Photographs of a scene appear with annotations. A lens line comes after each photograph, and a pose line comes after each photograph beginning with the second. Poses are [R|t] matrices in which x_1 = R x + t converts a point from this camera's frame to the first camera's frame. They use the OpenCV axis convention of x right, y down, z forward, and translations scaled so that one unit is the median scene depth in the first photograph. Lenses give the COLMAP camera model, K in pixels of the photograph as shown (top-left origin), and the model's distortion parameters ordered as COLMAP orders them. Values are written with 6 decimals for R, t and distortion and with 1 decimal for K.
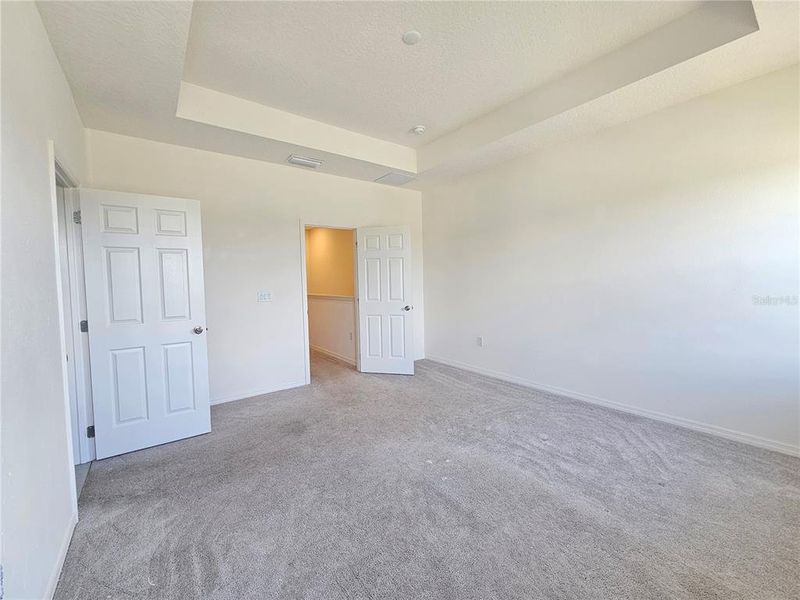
lens RADIAL K [[326.3, 0, 399.1], [0, 326.3, 297.7], [0, 0, 1]] dist [0.001389, 0.000560]
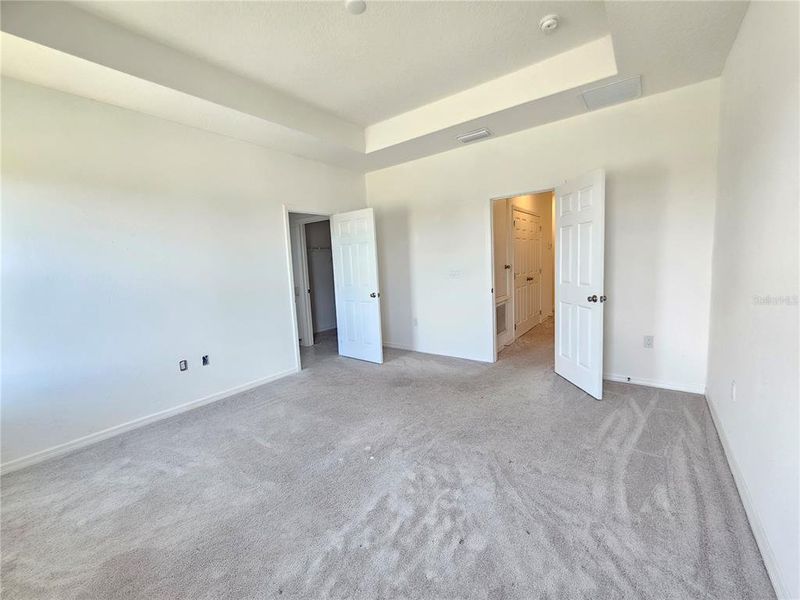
lens RADIAL K [[326.3, 0, 396.6], [0, 326.3, 301.6], [0, 0, 1]] dist [0.001389, 0.000560]
pose [[0.278459, 0.127702, -0.951921, 0.616261], [-0.012363, 0.991516, 0.129397, -0.049168], [0.960369, -0.024263, 0.277675, 0.486805]]
